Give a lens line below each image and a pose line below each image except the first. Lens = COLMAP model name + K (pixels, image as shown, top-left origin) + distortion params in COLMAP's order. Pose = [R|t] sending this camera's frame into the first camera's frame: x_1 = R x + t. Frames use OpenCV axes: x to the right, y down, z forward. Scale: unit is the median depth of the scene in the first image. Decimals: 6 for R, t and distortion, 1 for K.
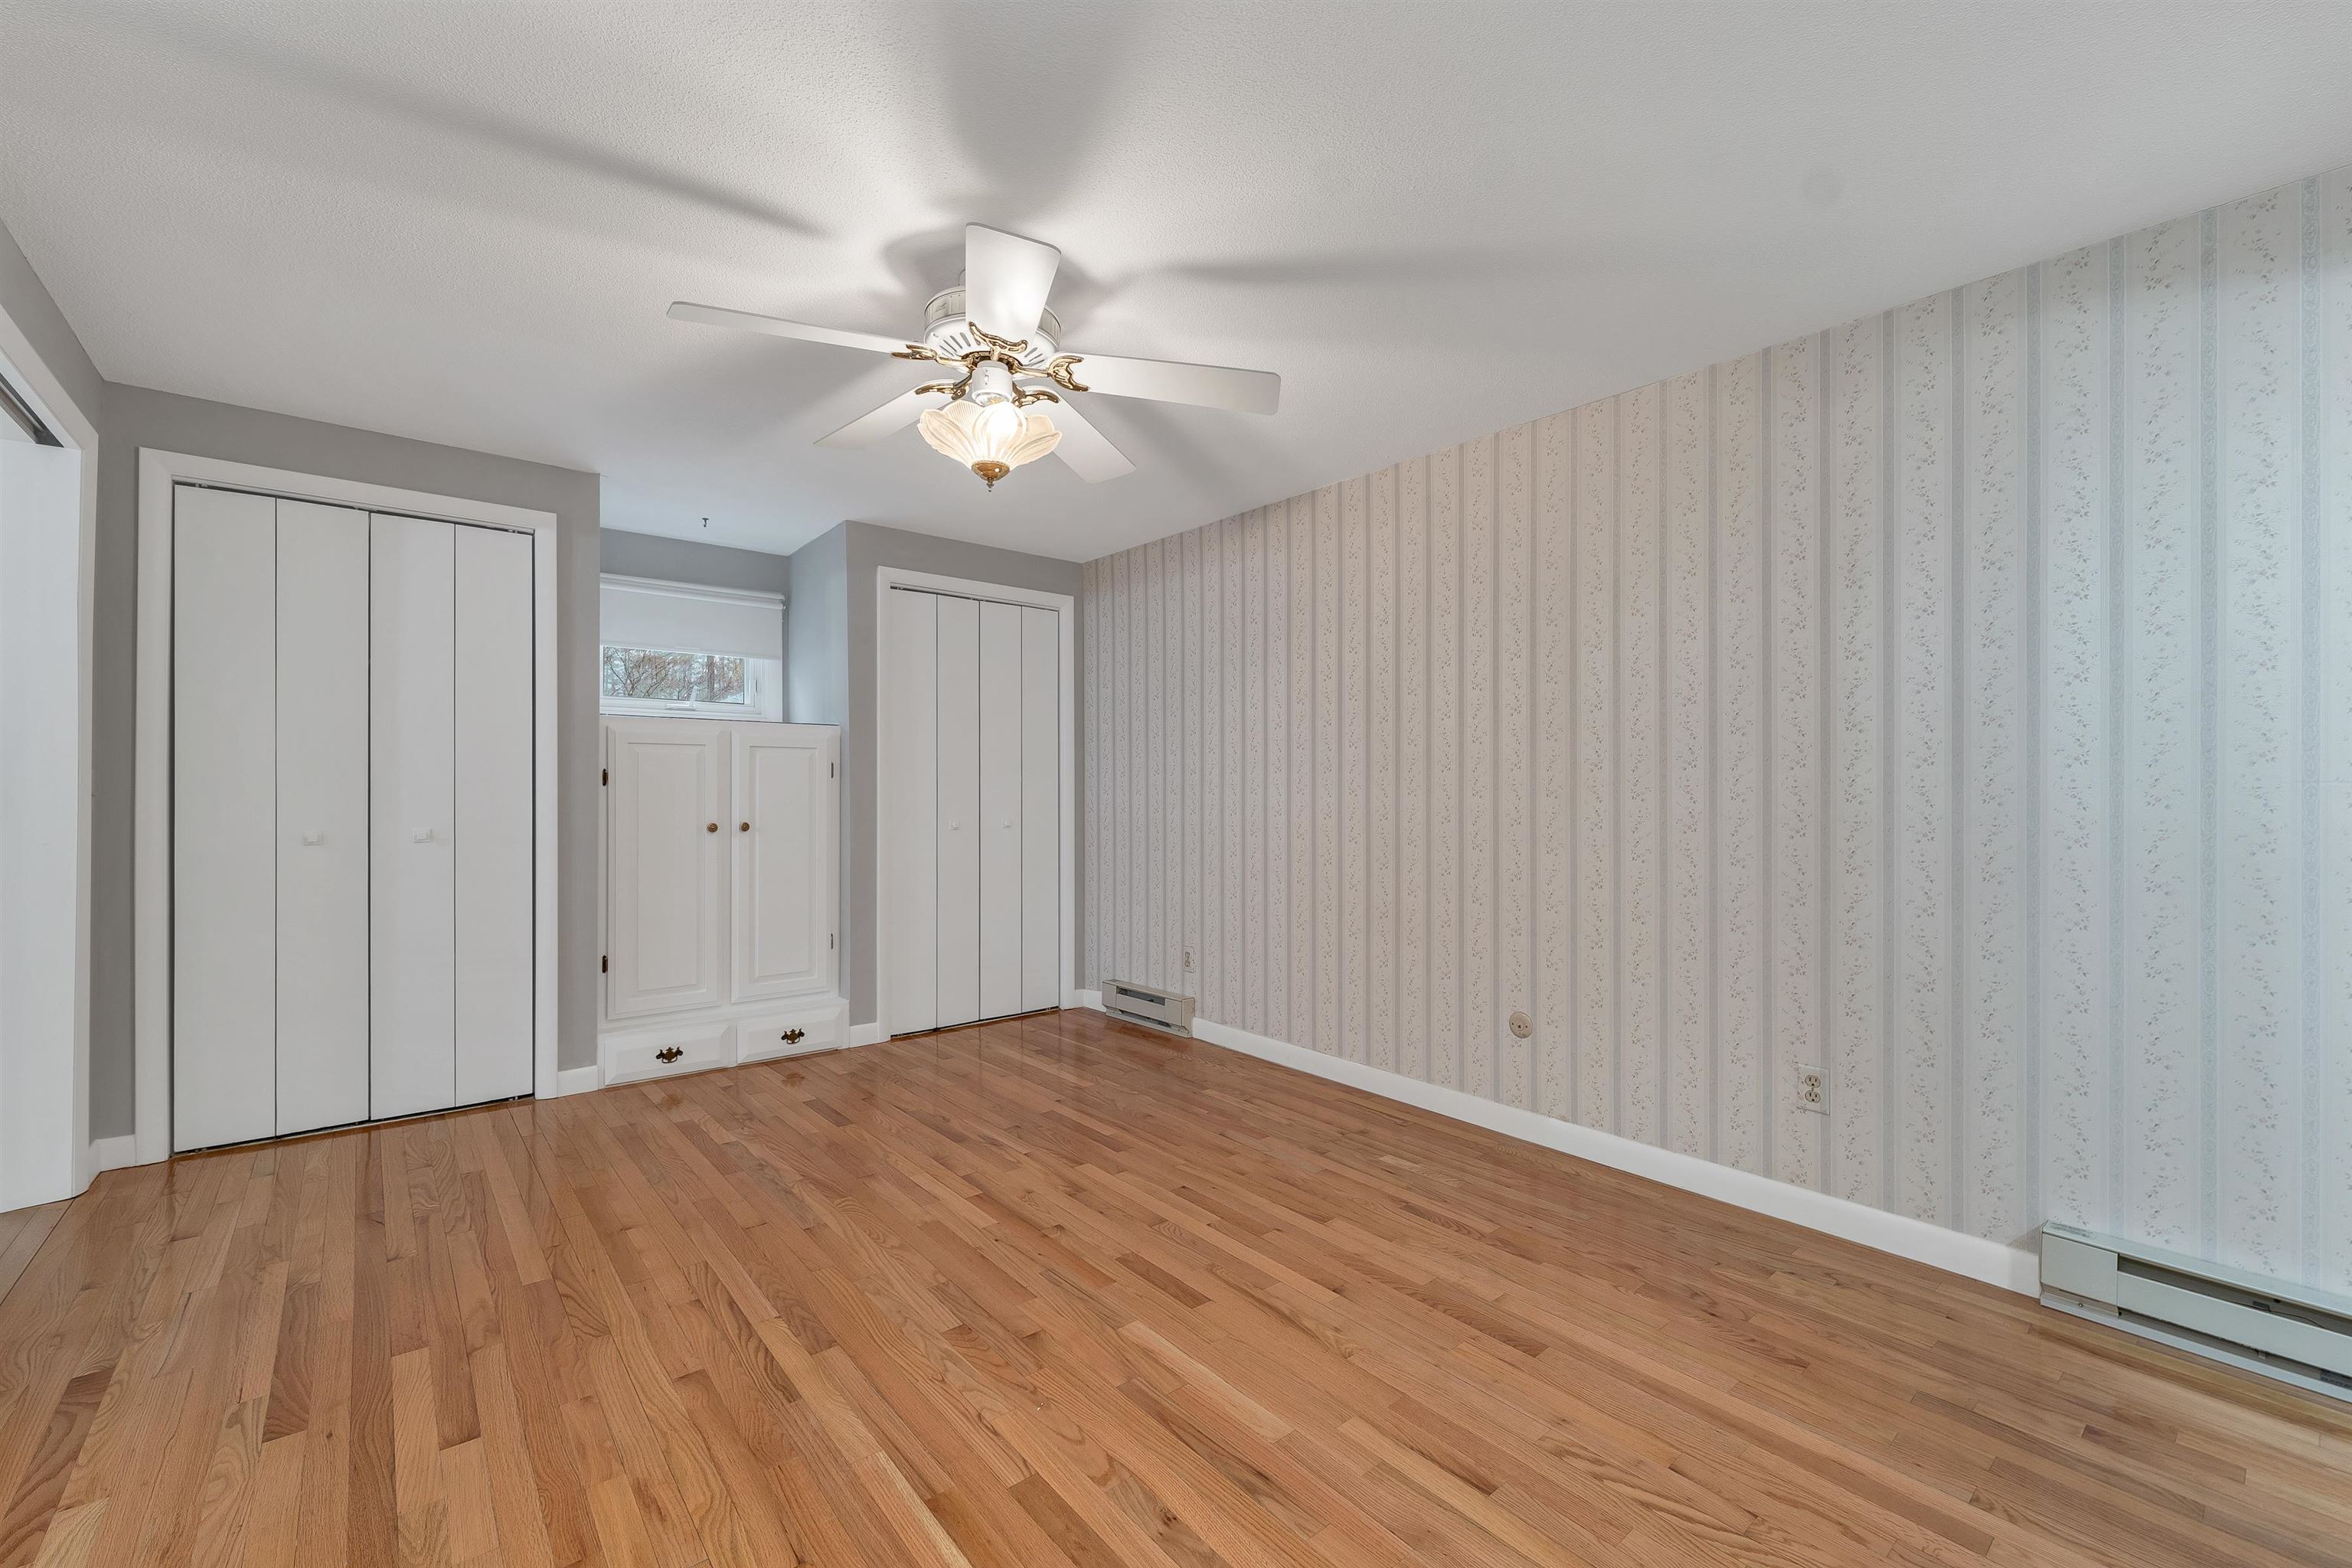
lens RADIAL K [[963.0, 0, 1175.3], [0, 963.0, 791.4], [0, 0, 1]] dist [-0.001651, -0.000177]
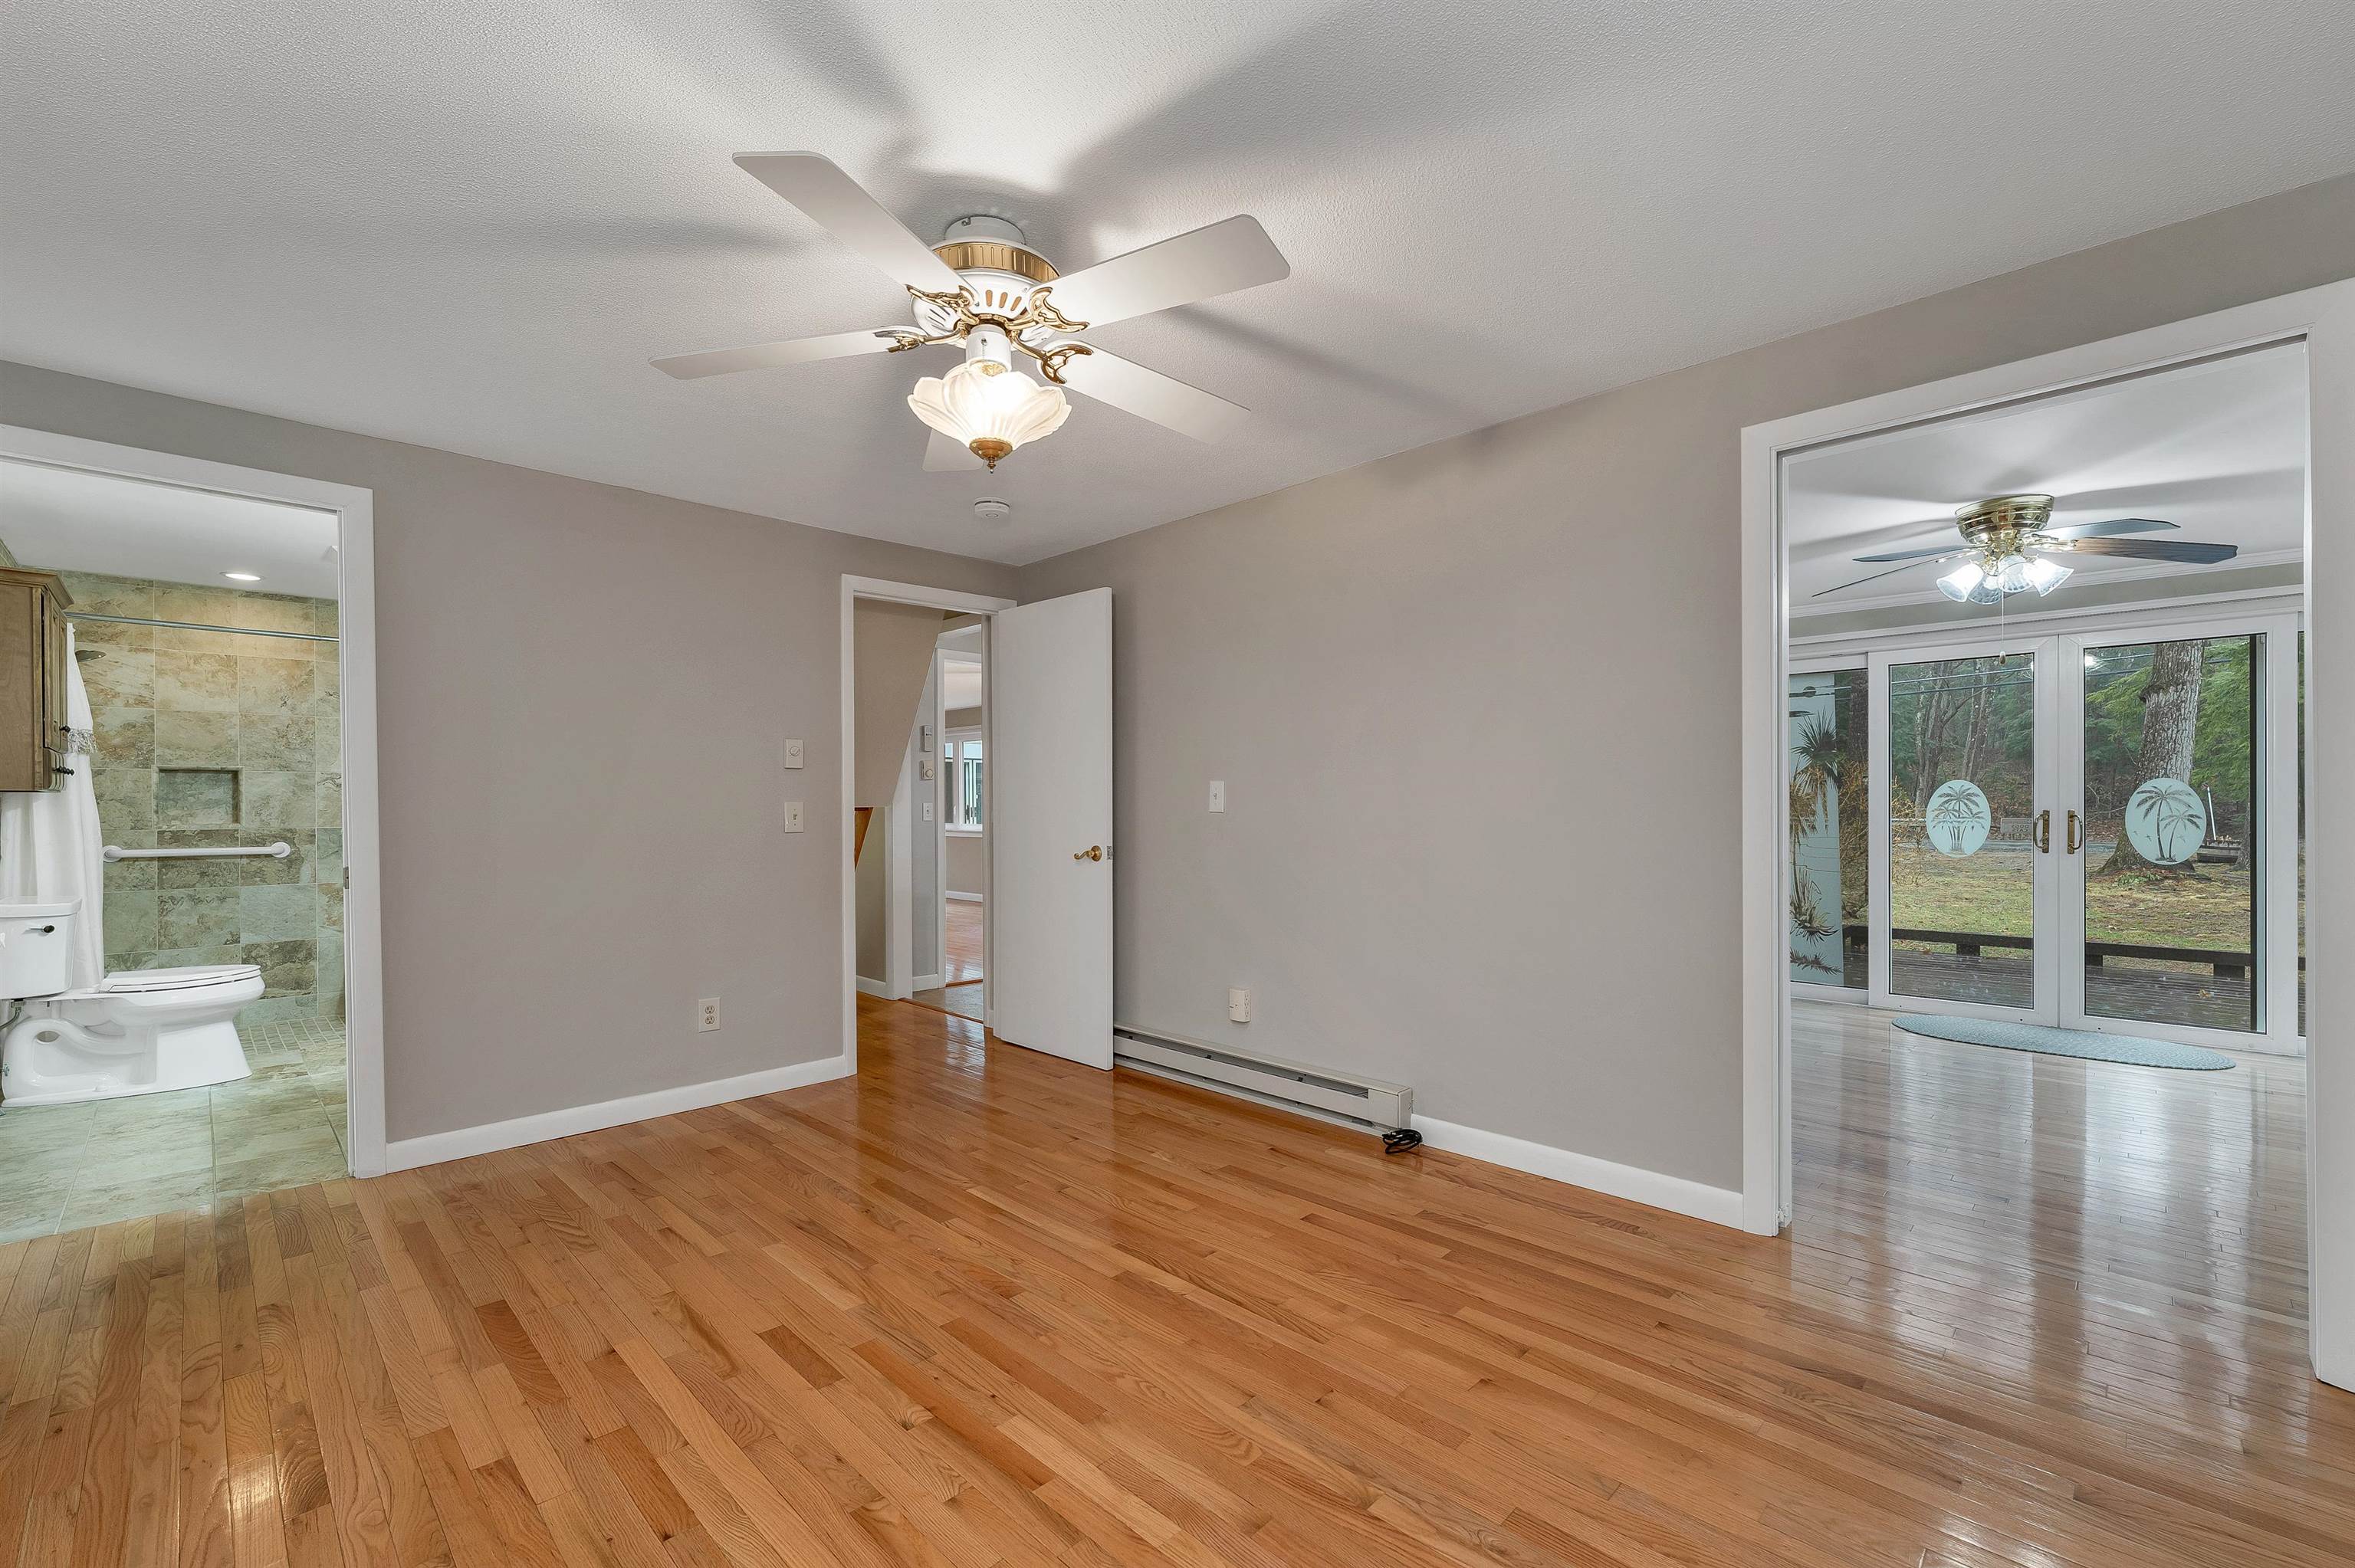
lens RADIAL K [[987.4, 0, 1171.8], [0, 987.4, 819.3], [0, 0, 1]] dist [-0.000977, -0.000019]
pose [[-0.996193, 0.002957, -0.087130, -0.243531], [0.001783, 0.999907, 0.013549, -0.004392], [0.087162, 0.013342, -0.996105, 1.674995]]
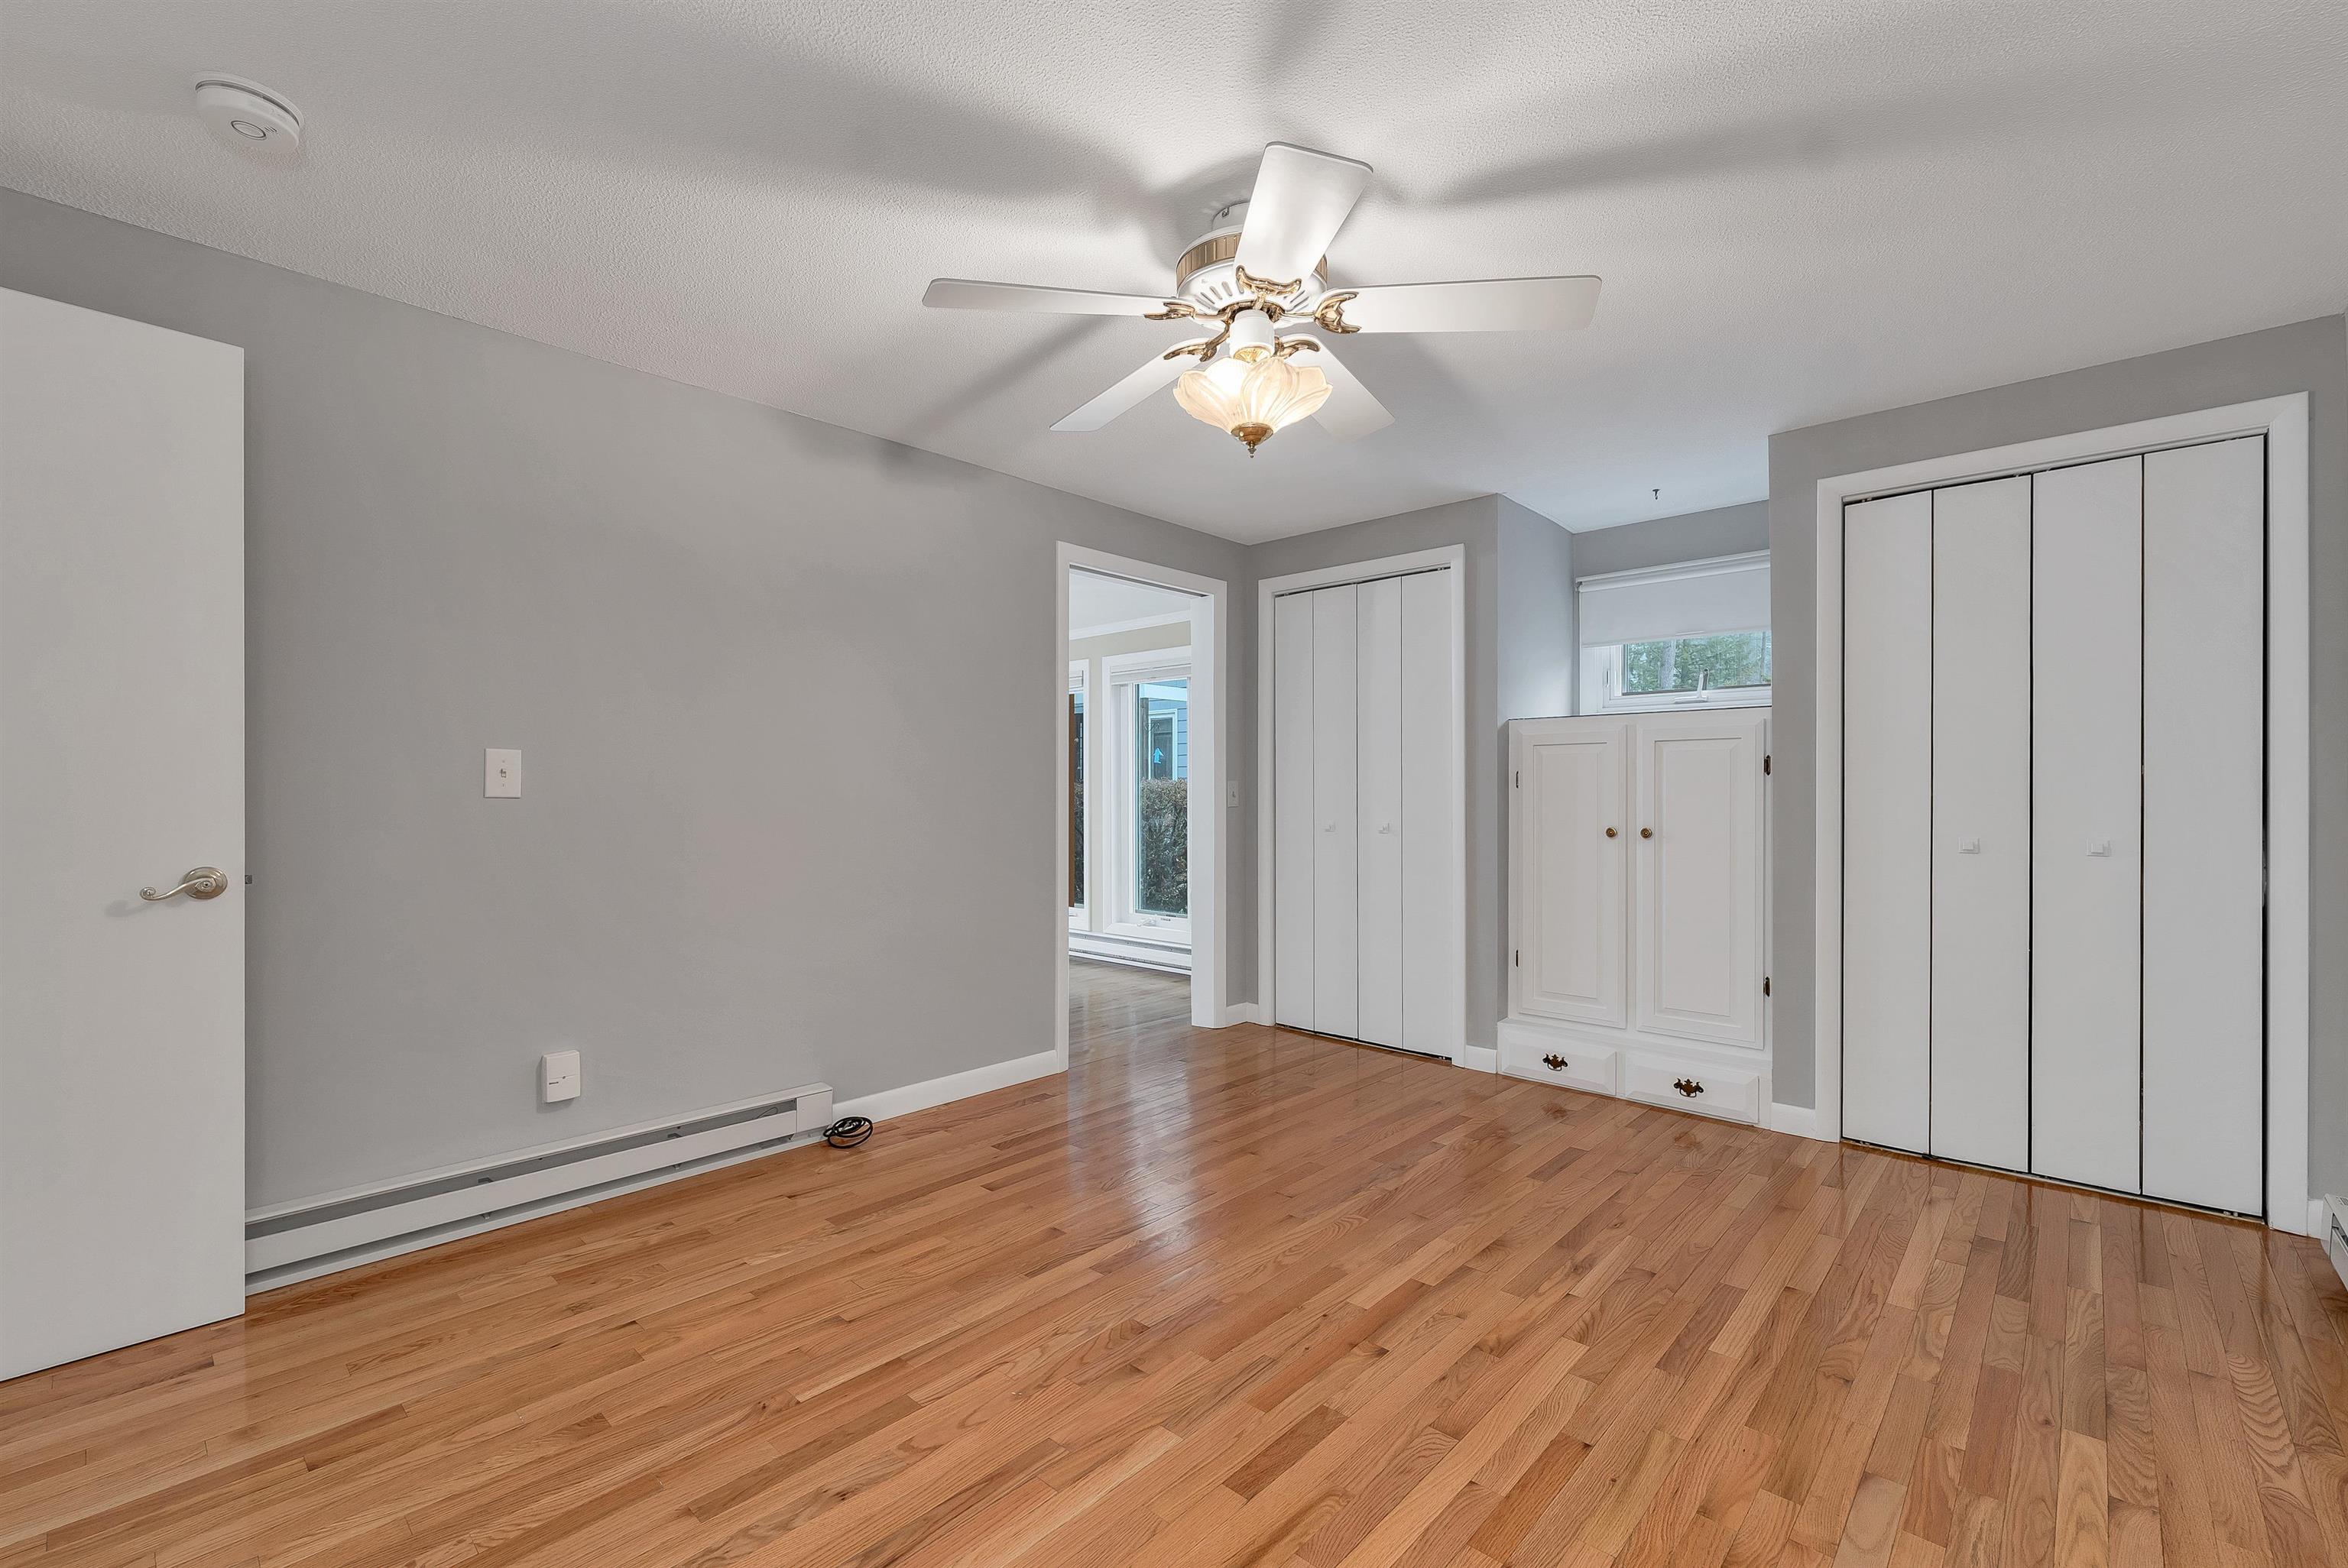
lens RADIAL K [[1003.1, 0, 1163.7], [0, 1003.1, 797.4], [0, 0, 1]] dist [-0.000261, -0.000067]
pose [[0.122304, 0.002414, -0.992490, 0.636419], [-0.000460, 0.999997, 0.002376, 0.003239], [0.992493, 0.000166, 0.122305, 0.700069]]
